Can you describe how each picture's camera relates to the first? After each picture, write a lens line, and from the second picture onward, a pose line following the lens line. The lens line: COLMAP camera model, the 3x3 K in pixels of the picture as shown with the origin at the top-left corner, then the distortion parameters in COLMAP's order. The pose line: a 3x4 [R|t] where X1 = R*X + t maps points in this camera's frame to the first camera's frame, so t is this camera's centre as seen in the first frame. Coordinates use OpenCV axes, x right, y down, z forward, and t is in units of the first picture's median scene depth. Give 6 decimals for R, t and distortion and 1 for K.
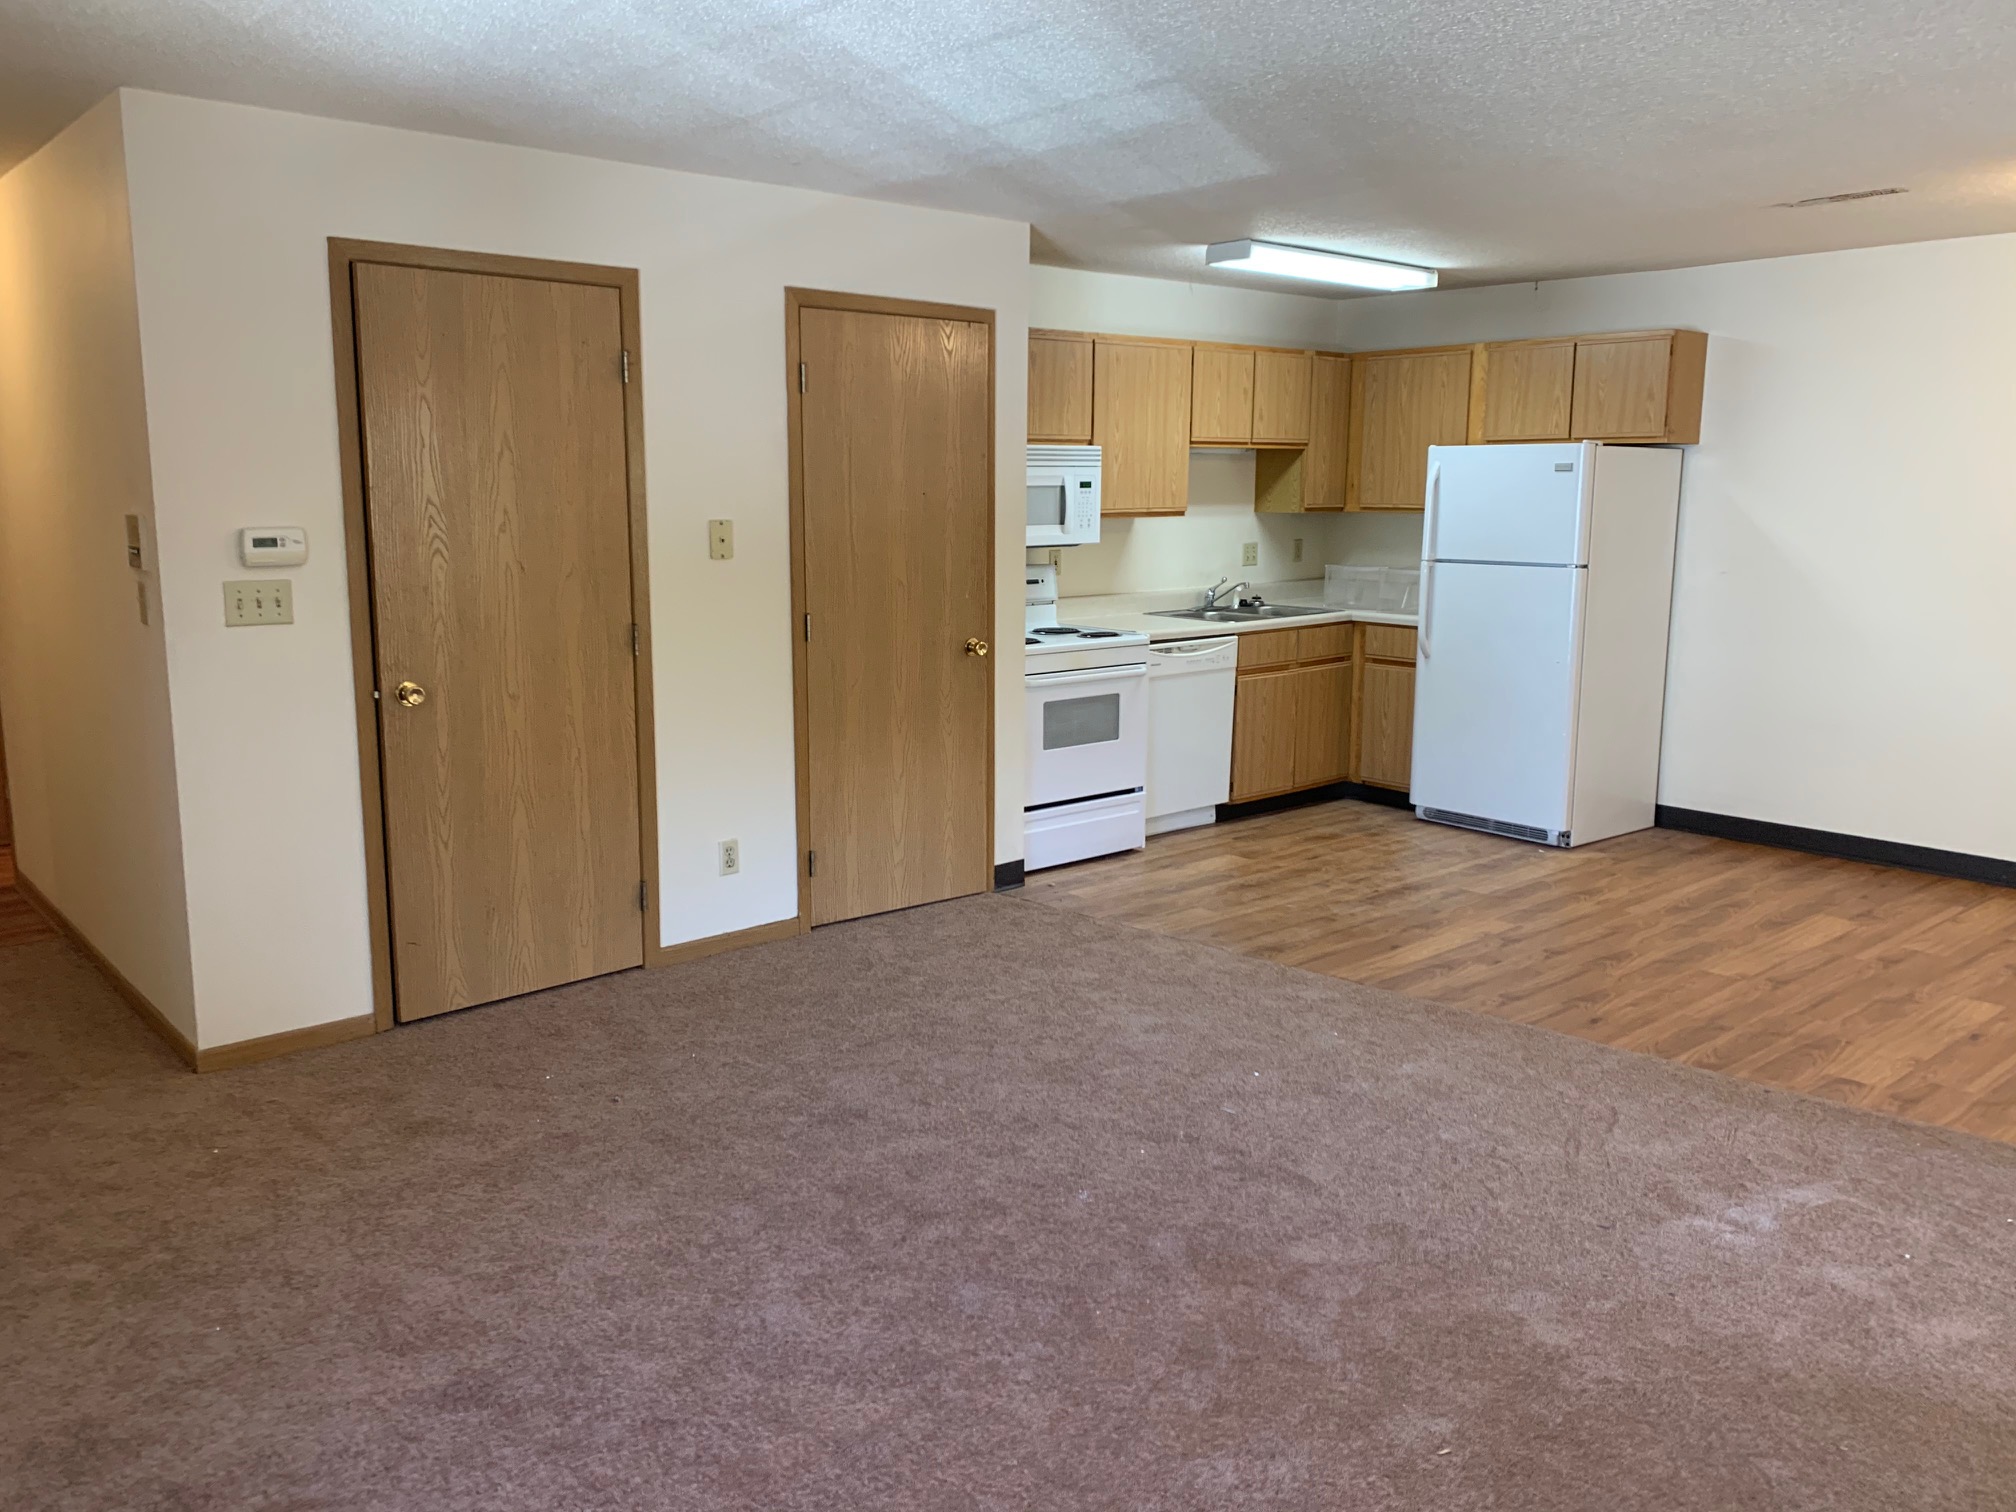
lens RADIAL K [[1546.3, 0, 976.5], [0, 1546.3, 738.7], [0, 0, 1]] dist [0.032836, -0.024875]
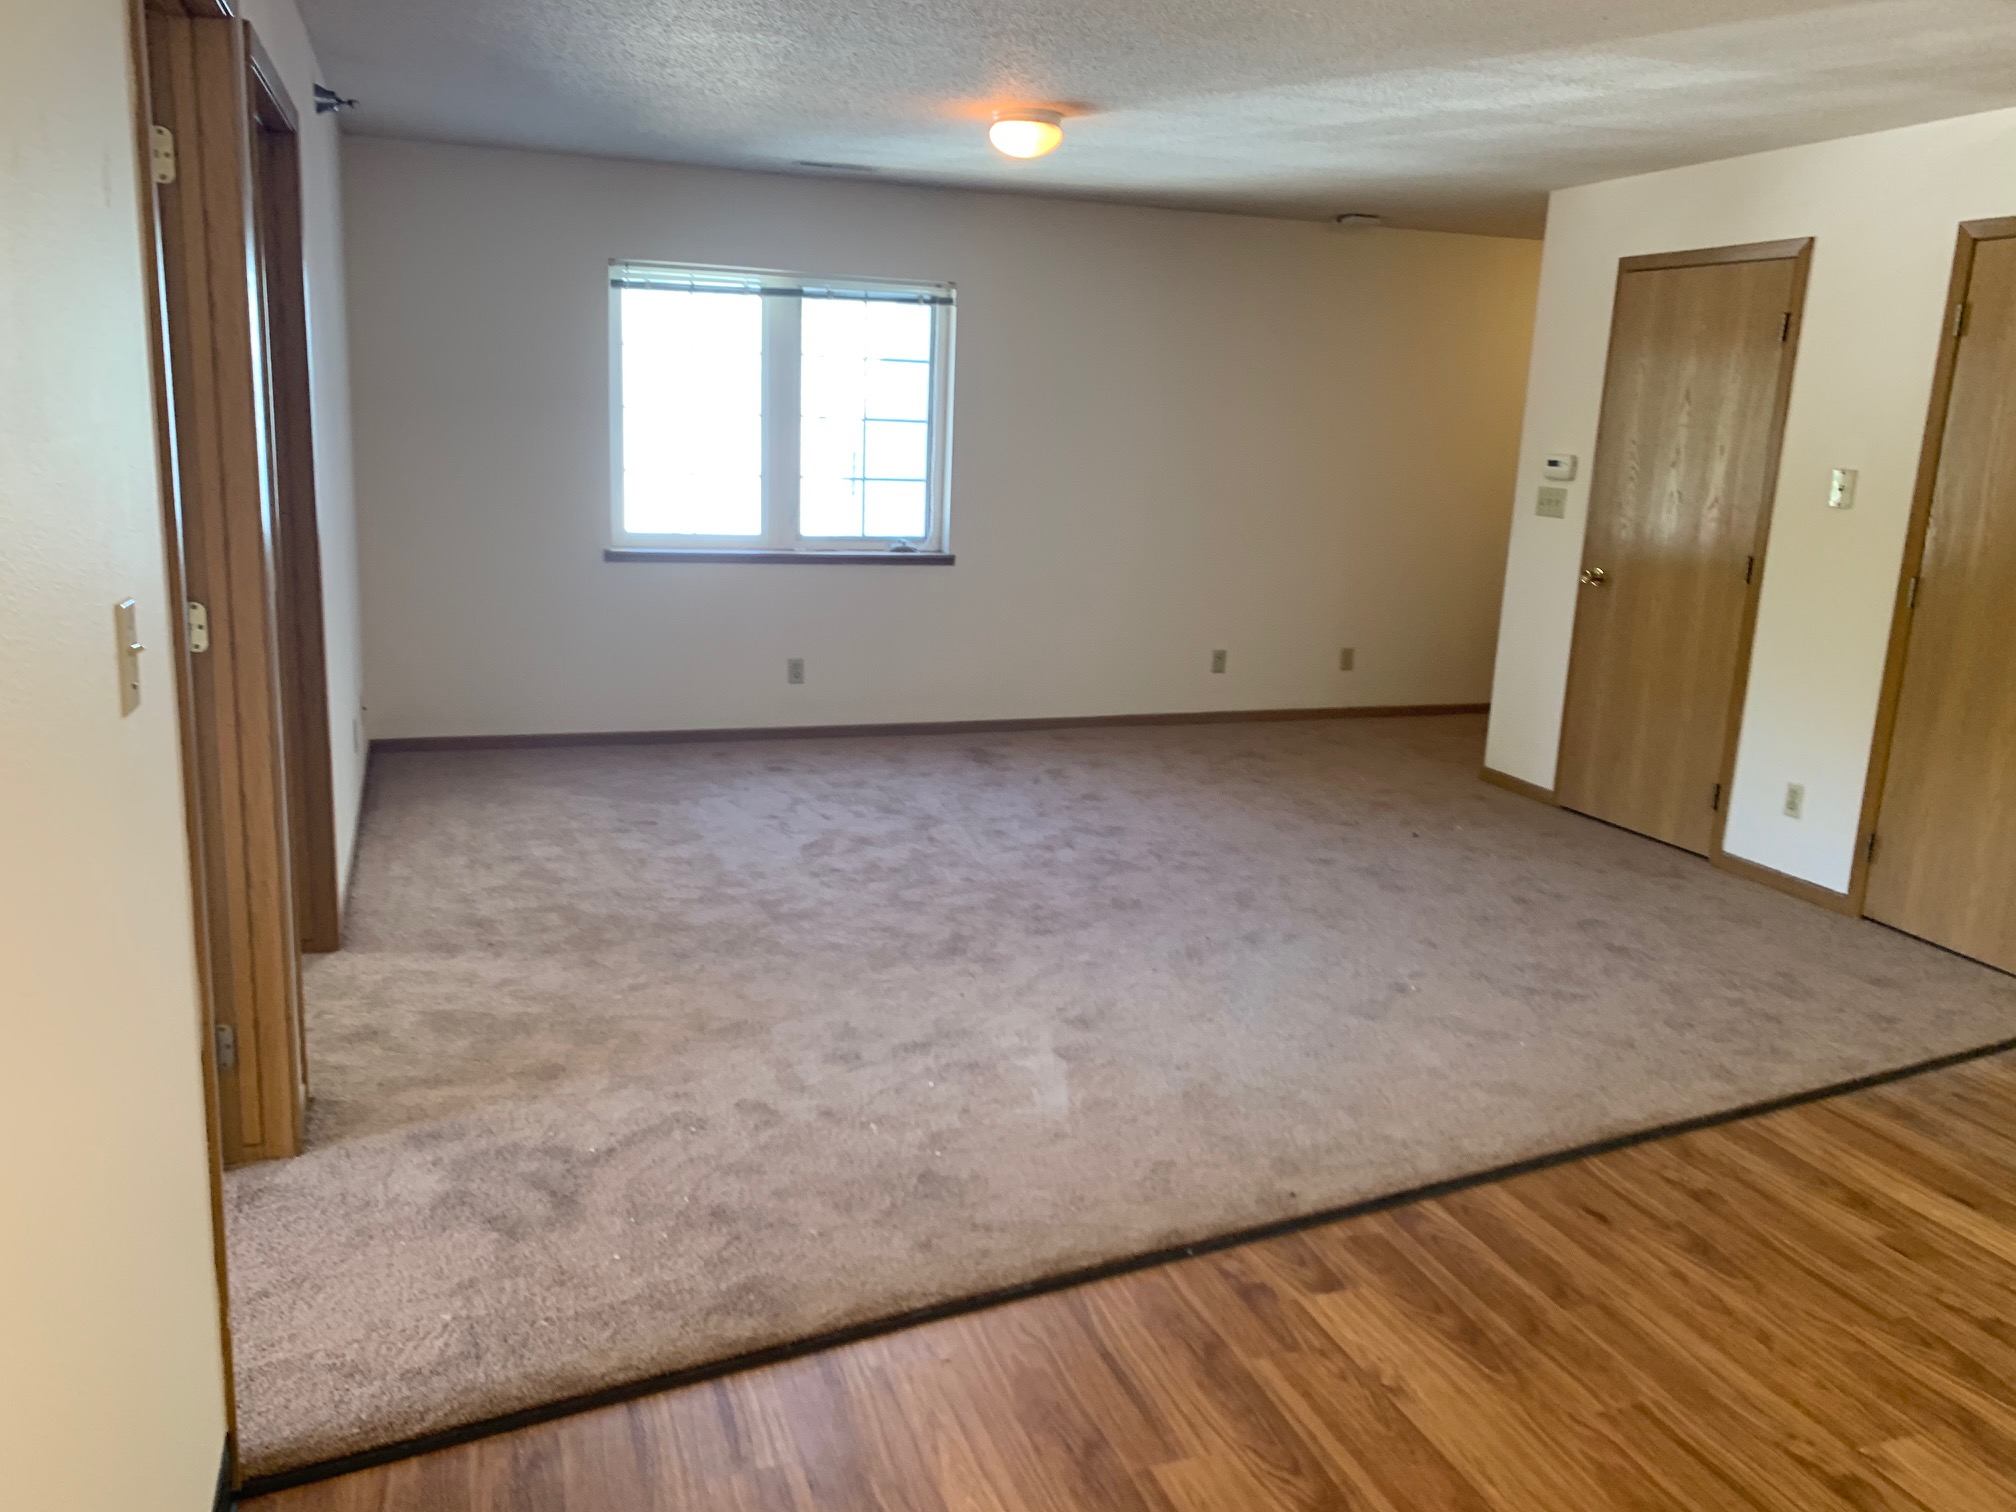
lens RADIAL K [[1546.3, 0, 1013.1], [0, 1546.3, 745.9], [0, 0, 1]] dist [0.032836, -0.024875]
pose [[-0.352948, 0.180062, -0.918153, 1.025522], [-0.198621, 0.944522, 0.261586, -0.132422], [0.914318, 0.274691, -0.297603, 0.872777]]
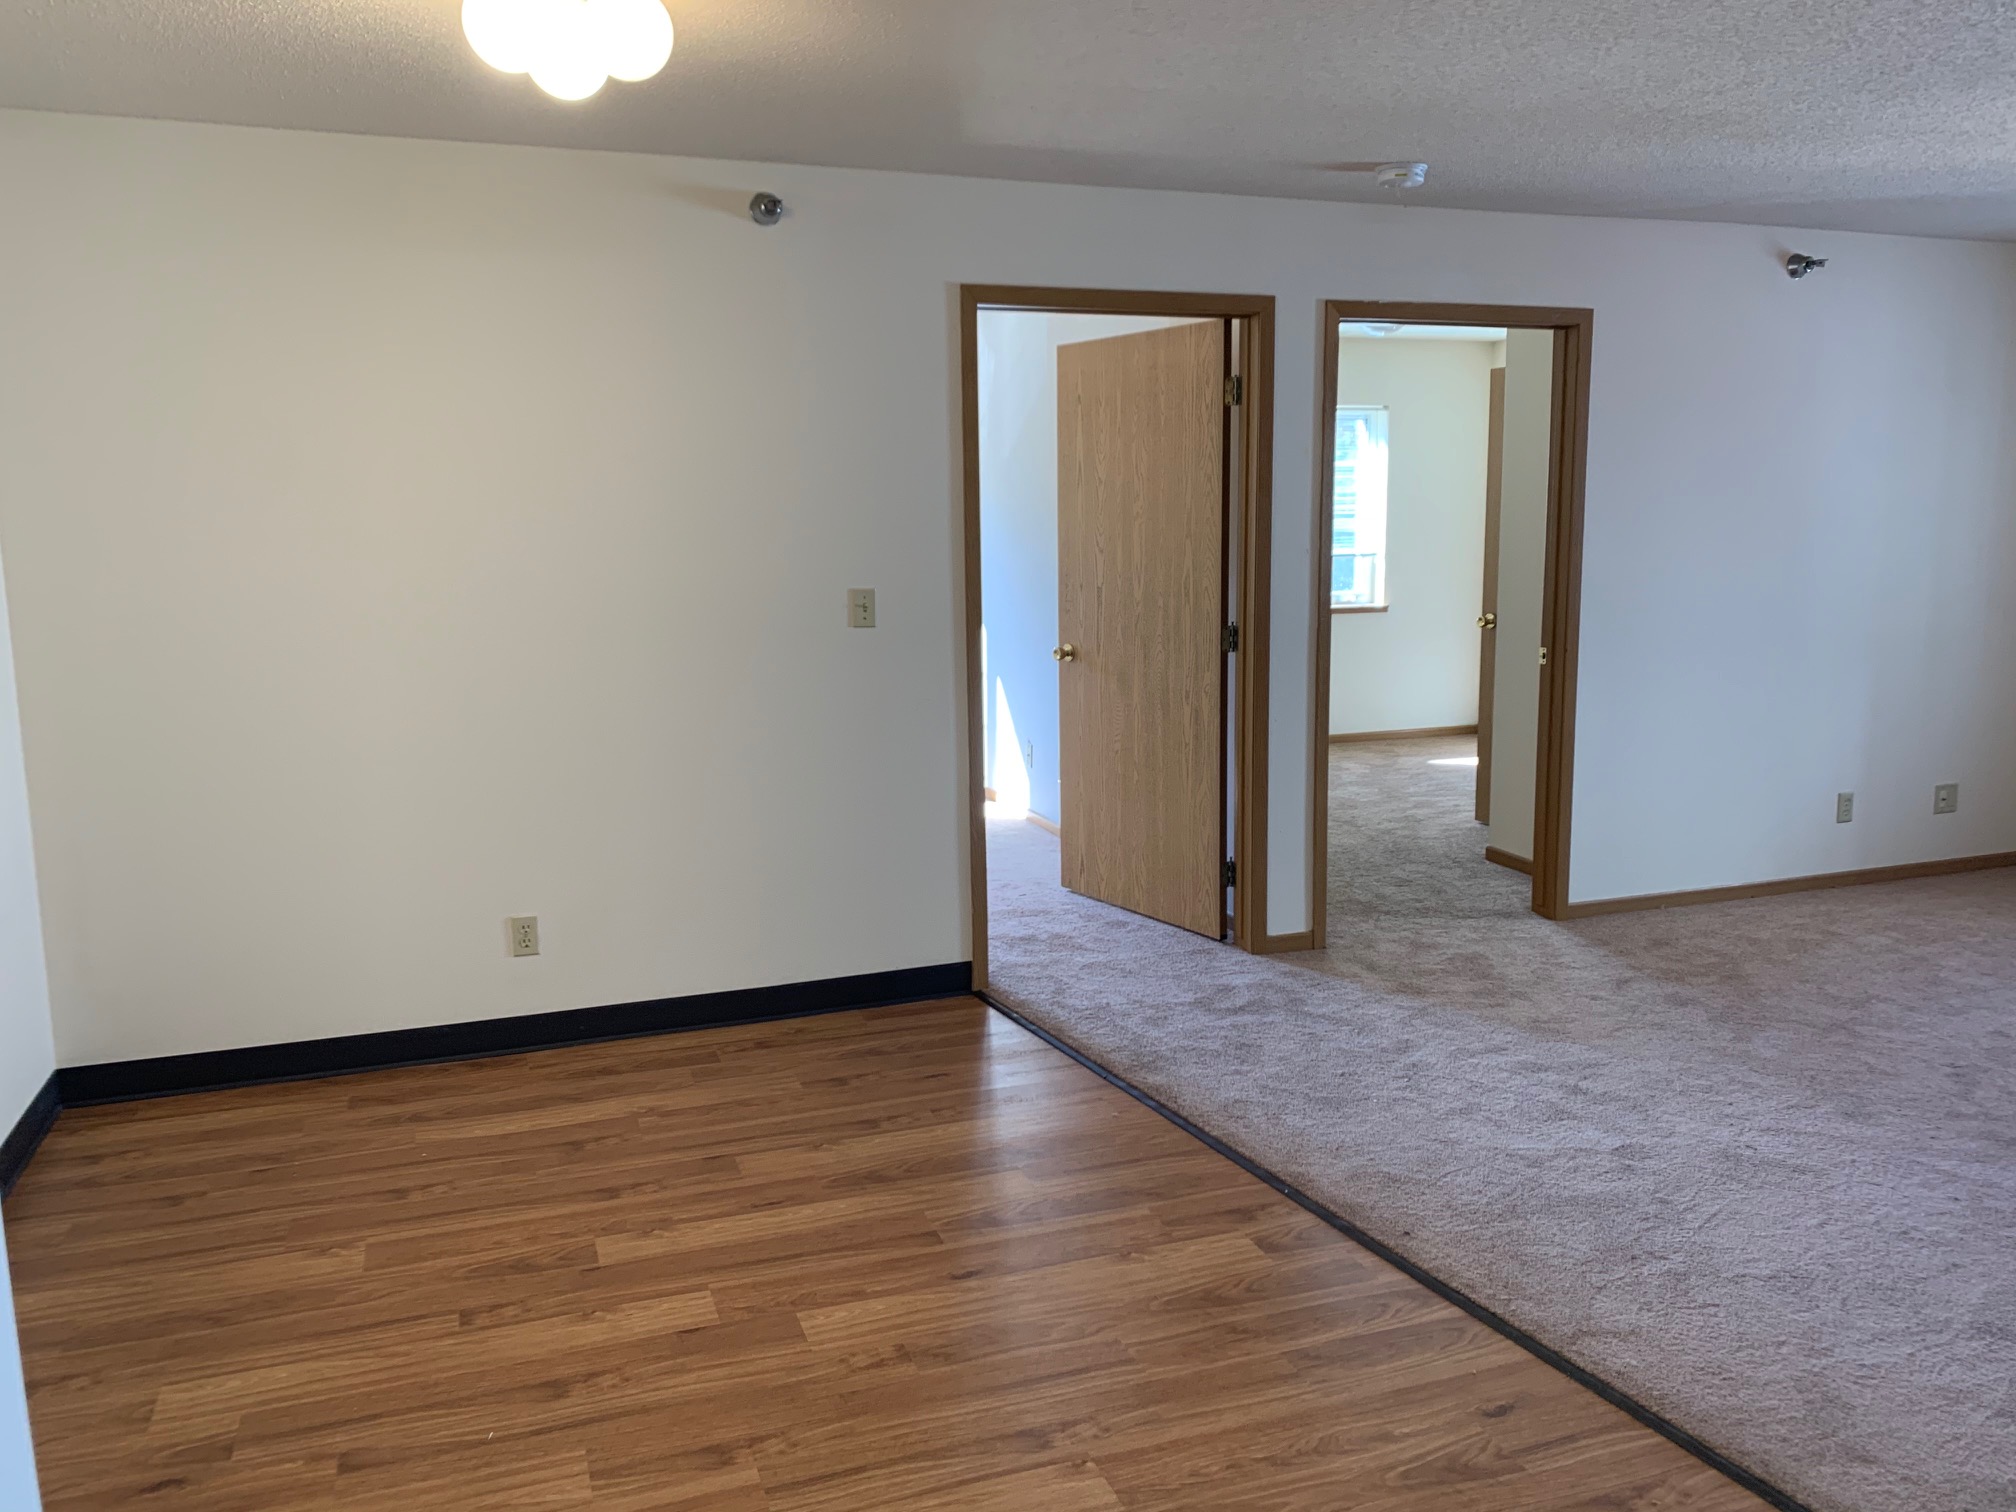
lens RADIAL K [[1546.3, 0, 1006.3], [0, 1546.3, 753.2], [0, 0, 1]] dist [0.032836, -0.024875]
pose [[-0.936043, -0.056693, 0.347289, 0.364716], [0.061128, 0.945733, 0.319142, -0.238449], [-0.346536, 0.319960, -0.881781, 1.433277]]
